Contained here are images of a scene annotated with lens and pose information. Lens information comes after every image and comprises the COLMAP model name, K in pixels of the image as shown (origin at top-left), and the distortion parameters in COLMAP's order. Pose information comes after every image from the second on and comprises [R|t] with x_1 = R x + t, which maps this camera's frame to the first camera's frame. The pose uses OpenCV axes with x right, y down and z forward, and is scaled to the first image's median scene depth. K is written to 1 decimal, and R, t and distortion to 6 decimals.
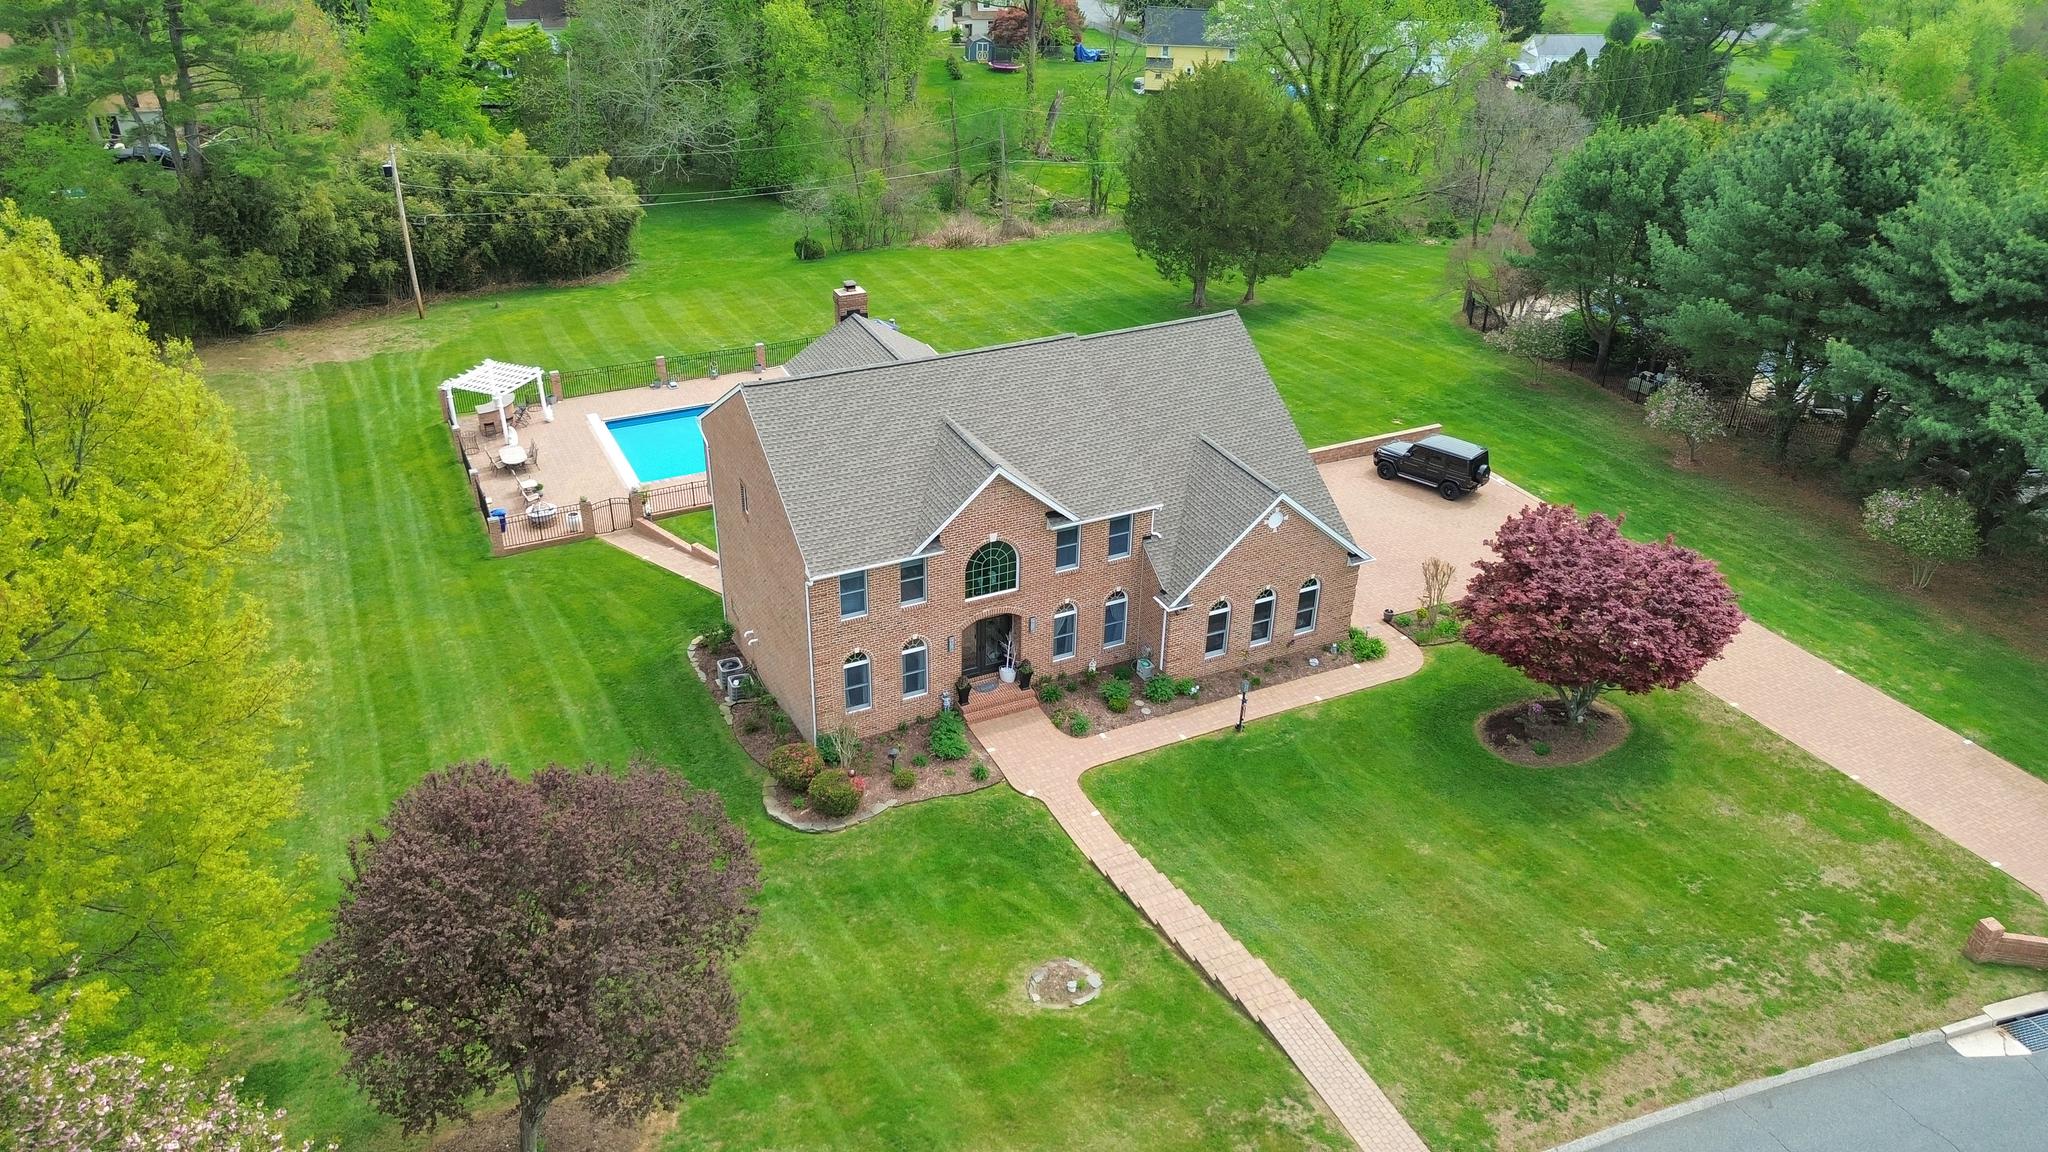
lens RADIAL K [[1455.3, 0, 1019.7], [0, 1455.3, 575.7], [0, 0, 1]] dist [0.051518, -0.044708]
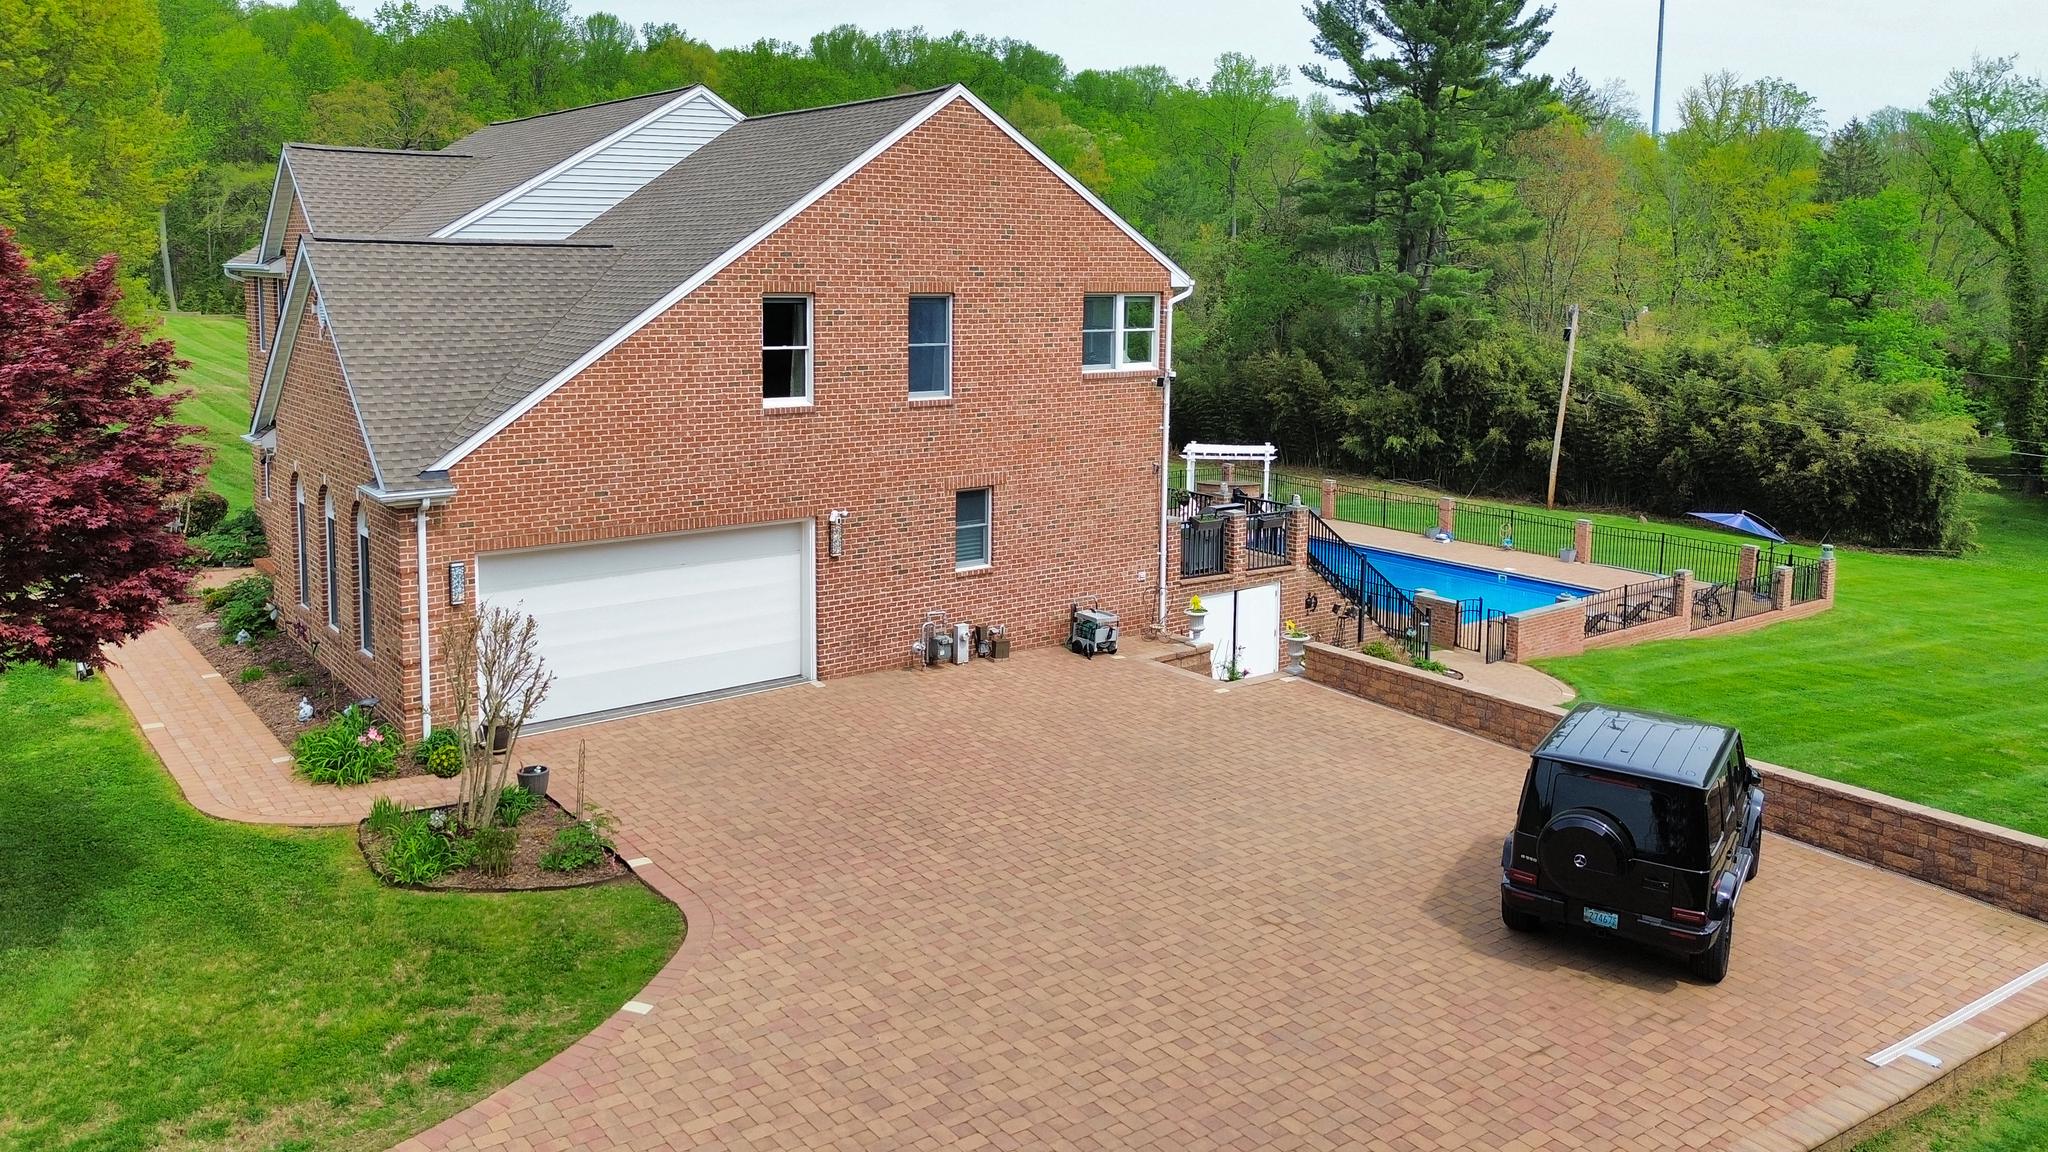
lens RADIAL K [[1507.5, 0, 965.0], [0, 1507.5, 408.9], [0, 0, 1]] dist [0.007316, 0.007915]
pose [[0.184144, 0.079505, -0.979679, 0.637057], [-0.492266, 0.870169, -0.021911, -0.092595], [0.850744, 0.486297, 0.199374, 1.017283]]
